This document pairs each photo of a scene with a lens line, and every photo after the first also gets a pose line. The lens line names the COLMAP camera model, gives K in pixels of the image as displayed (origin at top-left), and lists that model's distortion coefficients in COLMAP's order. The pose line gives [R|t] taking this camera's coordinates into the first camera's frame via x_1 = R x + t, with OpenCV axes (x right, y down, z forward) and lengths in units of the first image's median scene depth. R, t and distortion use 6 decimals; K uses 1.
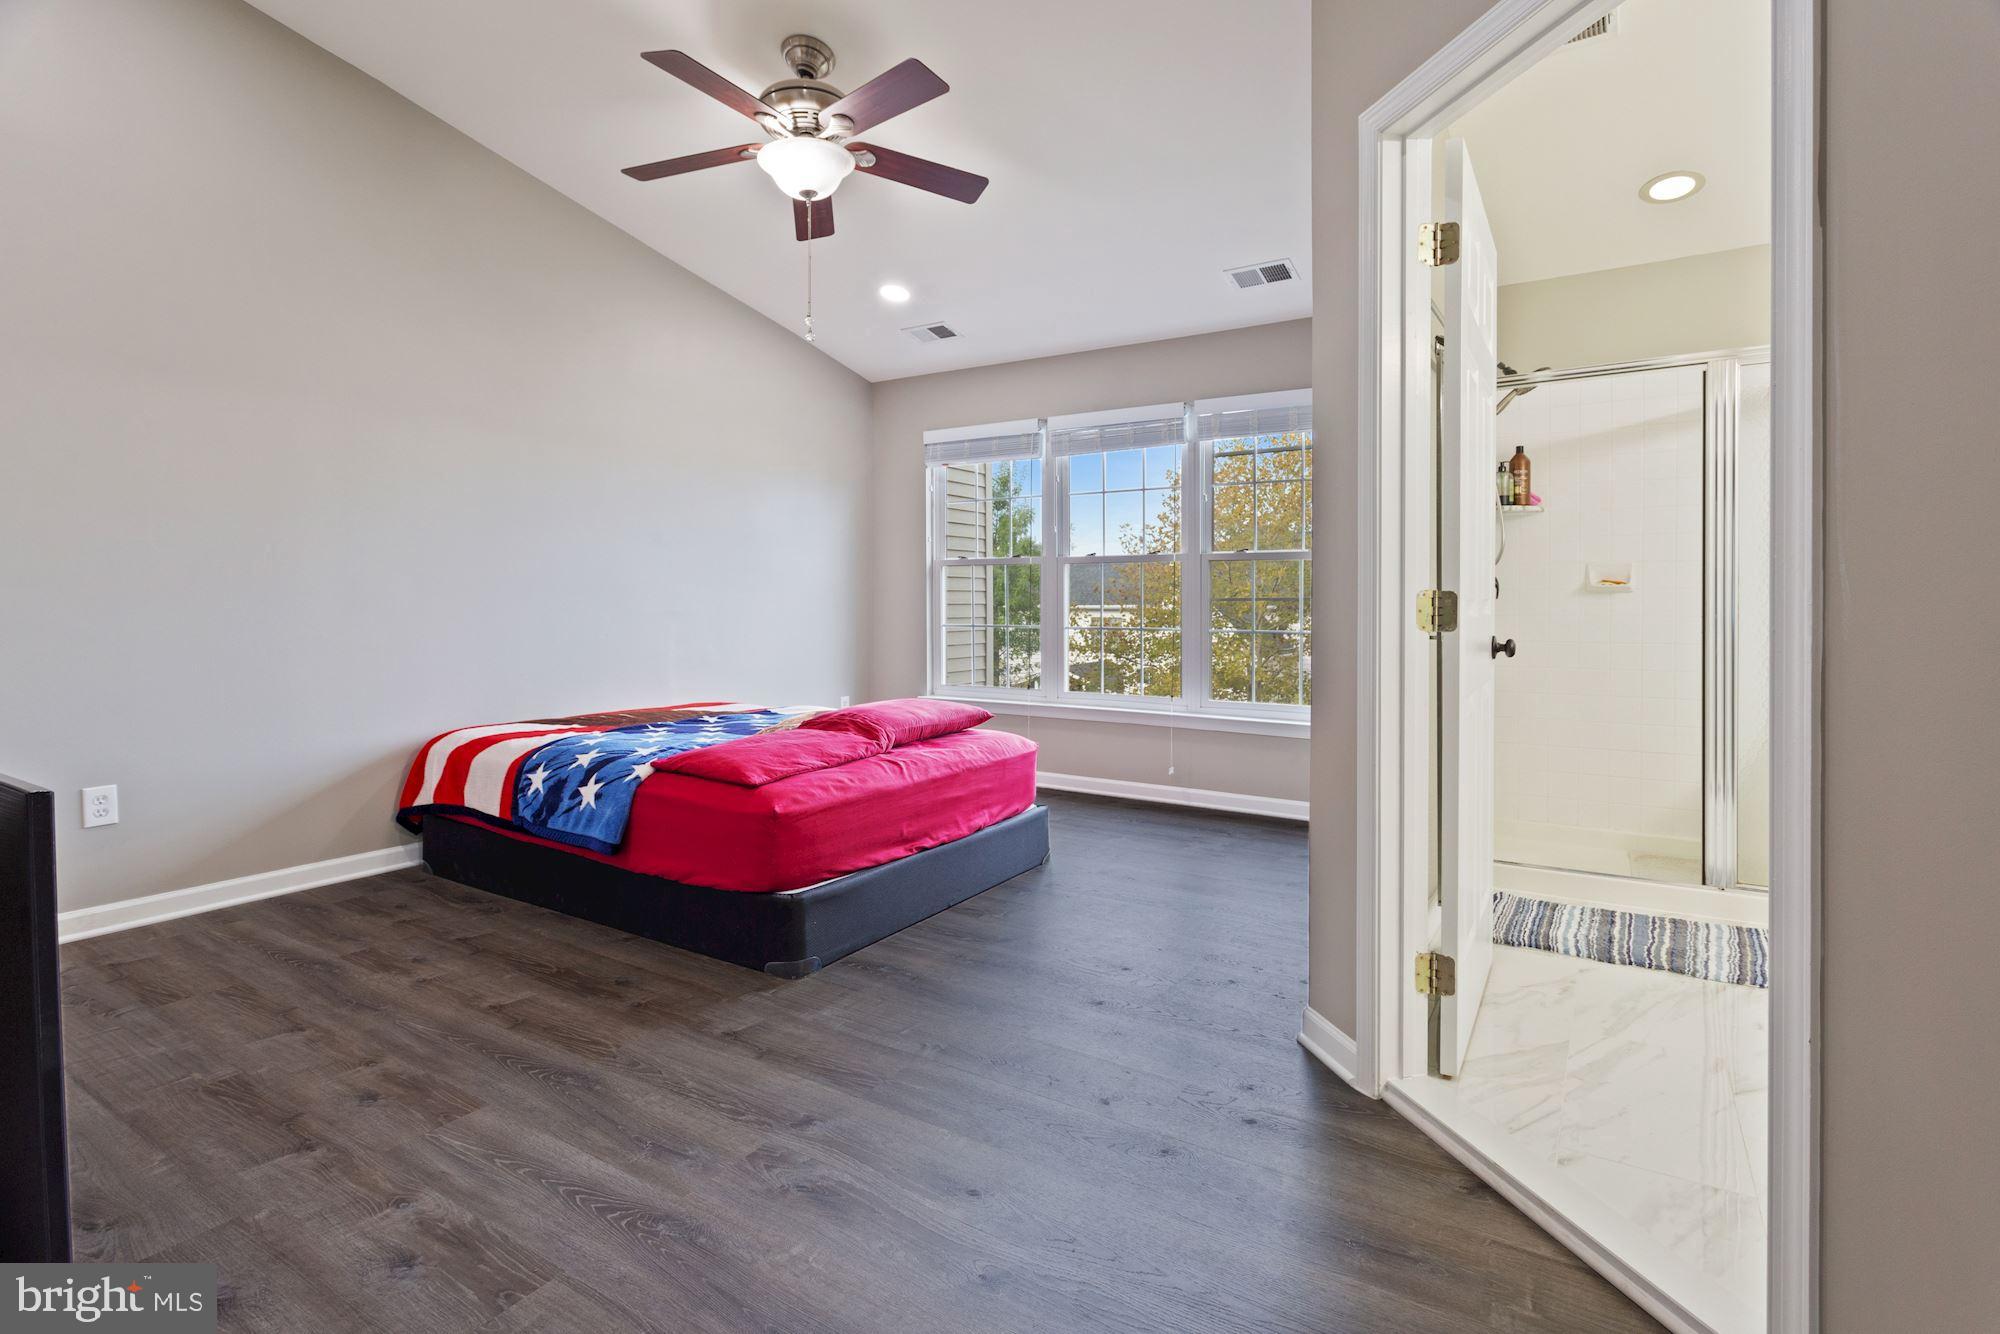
lens RADIAL K [[966.8, 0, 996.6], [0, 966.8, 610.6], [0, 0, 1]] dist [0.000210, 0.000576]
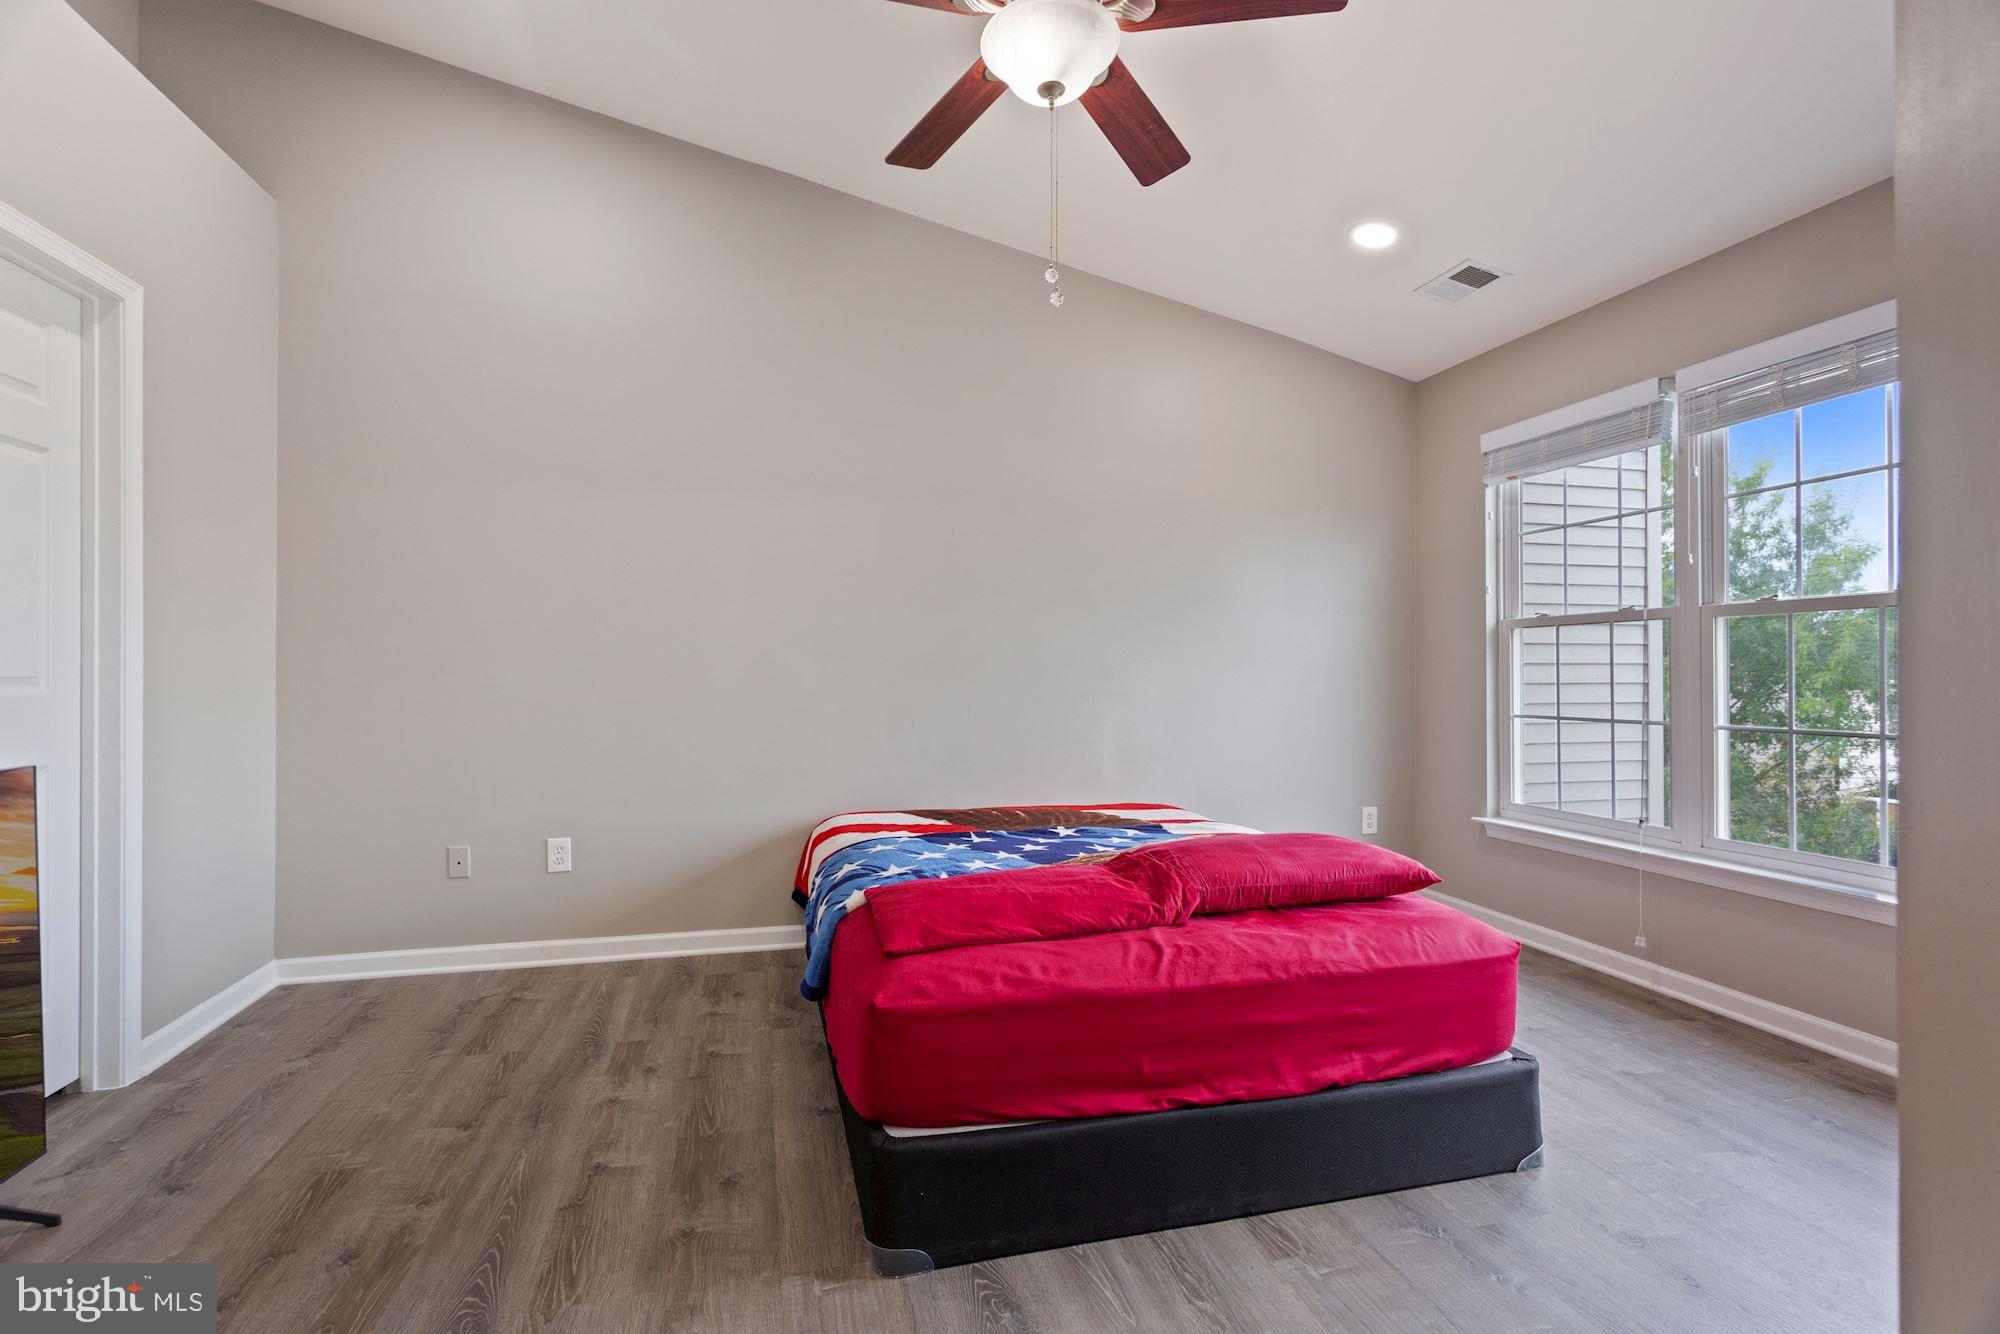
lens RADIAL K [[940.3, 0, 1002.1], [0, 940.3, 668.4], [0, 0, 1]] dist [0.000519, 0.000933]
pose [[0.735581, -0.004446, -0.677422, 0.230472], [-0.006371, 0.999889, -0.013480, -0.011672], [0.677407, 0.014232, 0.735471, 0.492627]]
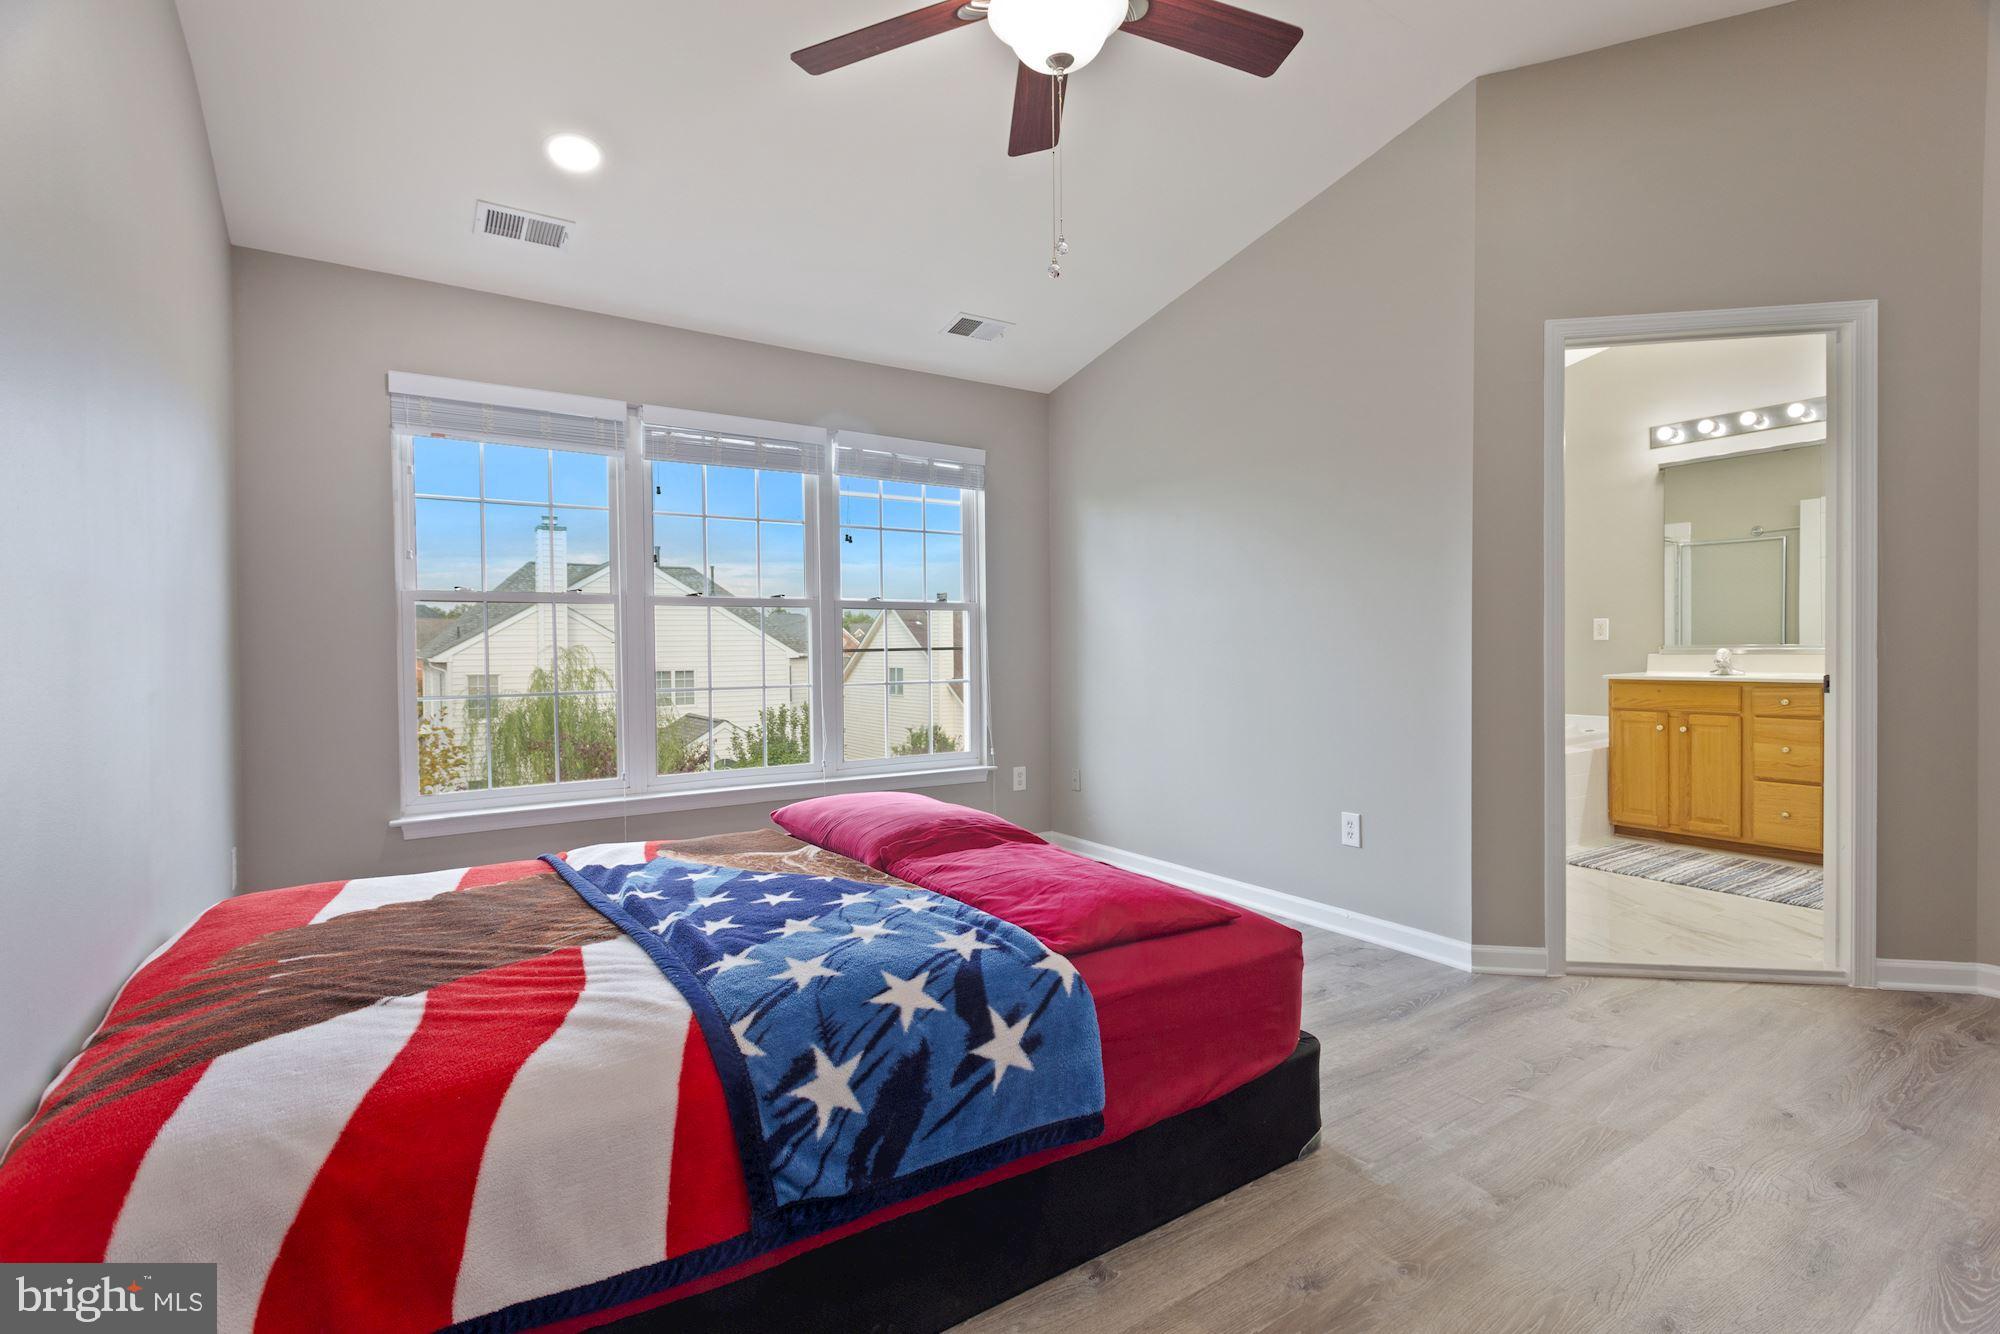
lens RADIAL K [[940.3, 0, 1002.1], [0, 940.3, 668.4], [0, 0, 1]] dist [0.000519, 0.000933]
pose [[0.388279, -0.022952, 0.921256, -0.830954], [0.017734, 0.999691, 0.017432, -0.013085], [-0.921371, 0.009569, 0.388566, 0.786025]]
